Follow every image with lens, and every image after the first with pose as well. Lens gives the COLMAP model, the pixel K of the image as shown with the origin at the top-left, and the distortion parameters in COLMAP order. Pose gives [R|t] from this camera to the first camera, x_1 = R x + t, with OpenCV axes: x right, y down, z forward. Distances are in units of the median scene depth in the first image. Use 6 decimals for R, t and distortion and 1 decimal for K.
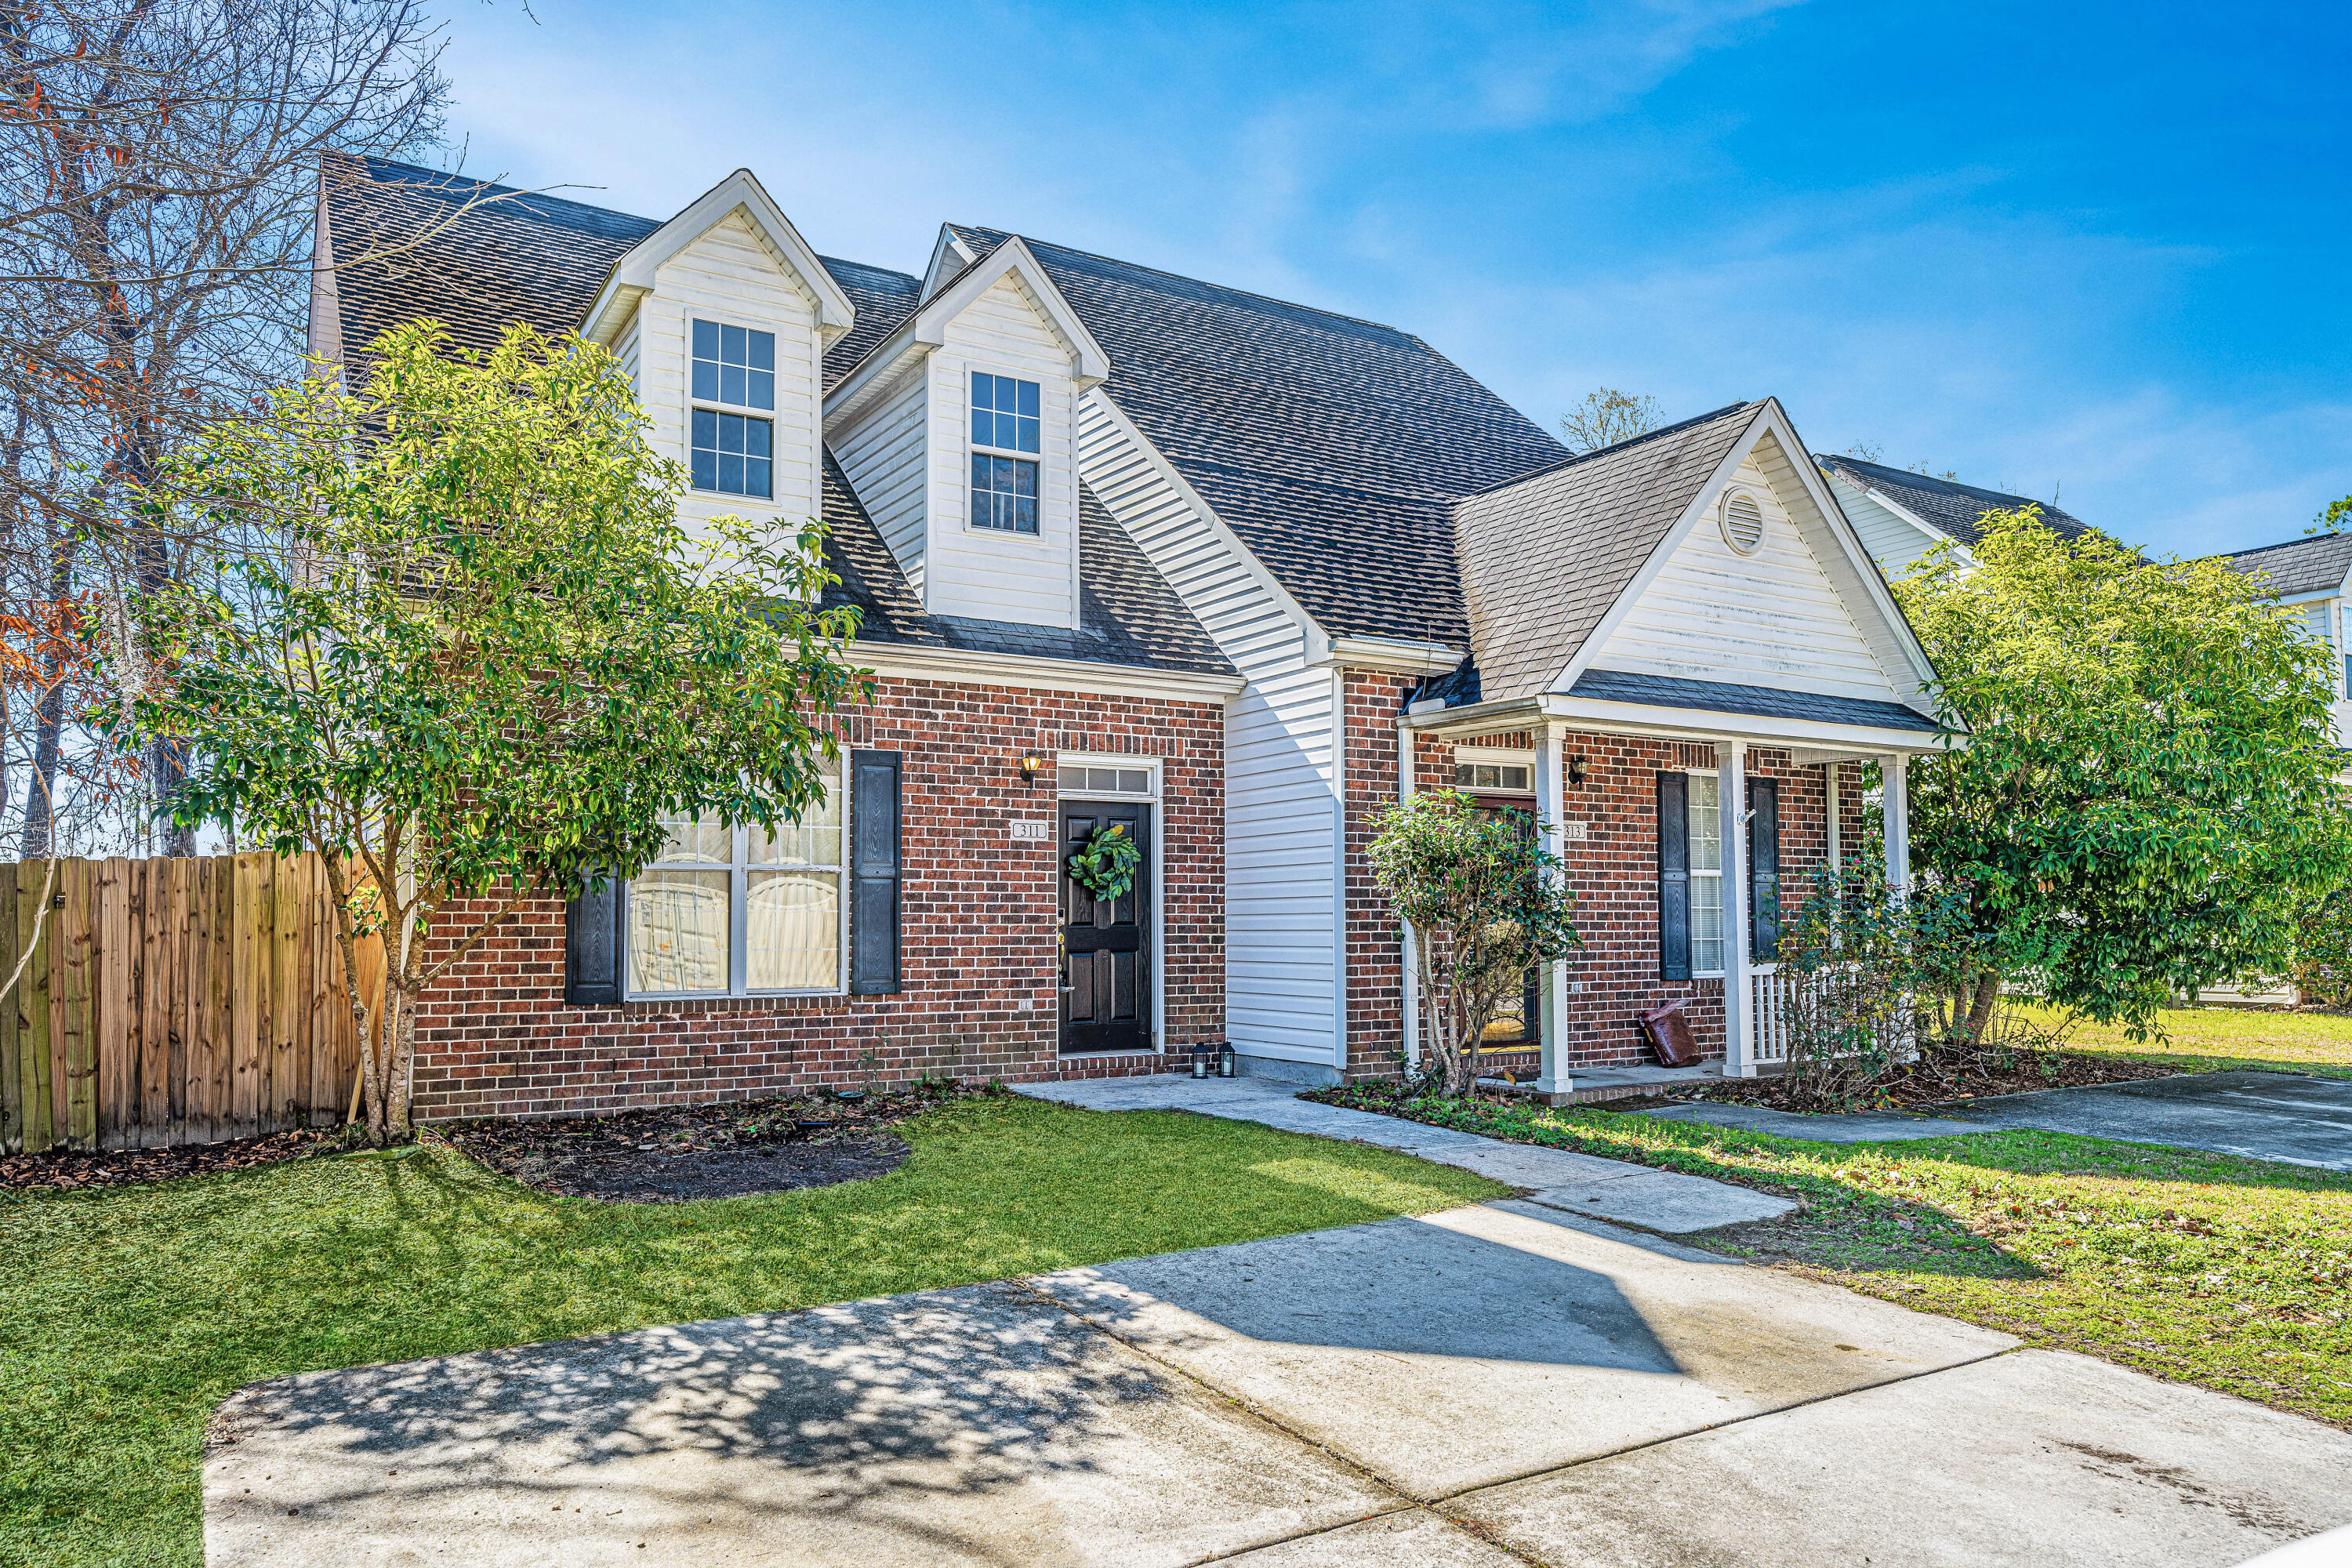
lens RADIAL K [[1643.9, 0, 1176.0], [0, 1643.9, 784.0], [0, 0, 1]] dist [0.001545, 0.000048]
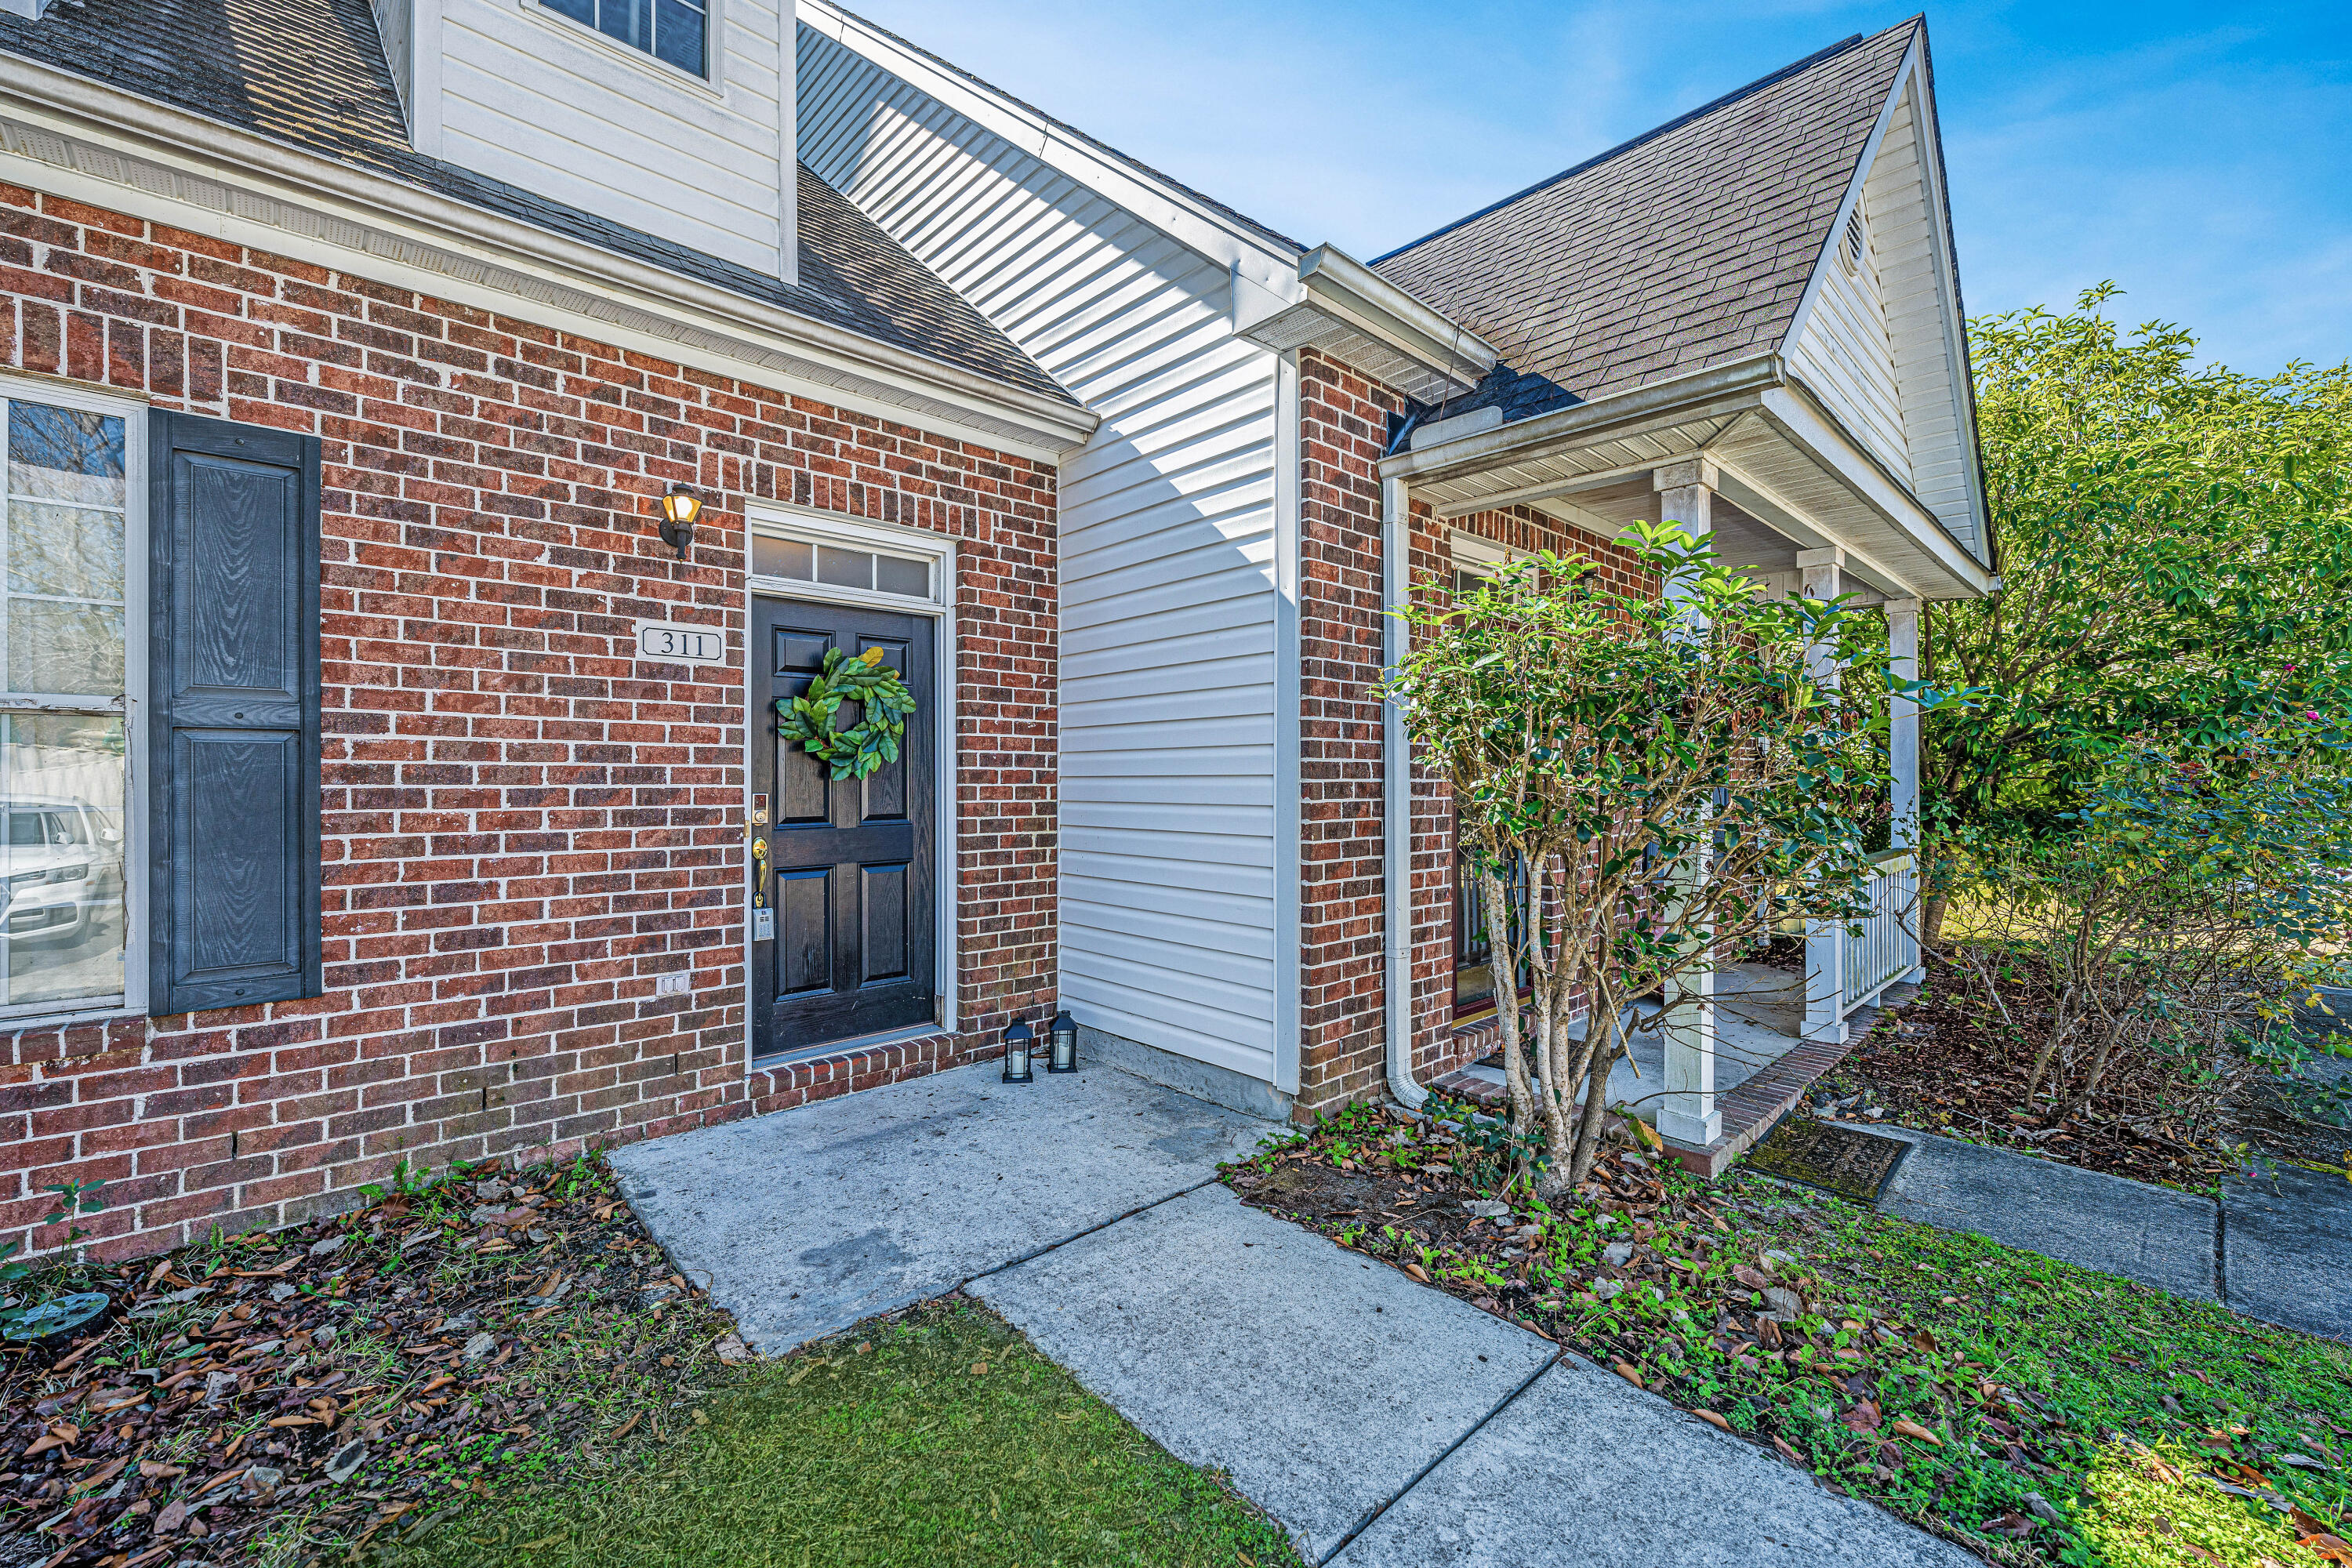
lens RADIAL K [[965.8, 0, 1224.5], [0, 965.8, 774.8], [0, 0, 1]] dist [-0.000181, -0.000012]
pose [[0.969470, 0.003510, 0.245185, 0.001041], [-0.023396, 0.996660, 0.078240, 0.041103], [-0.244091, -0.081587, 0.966314, 0.659315]]
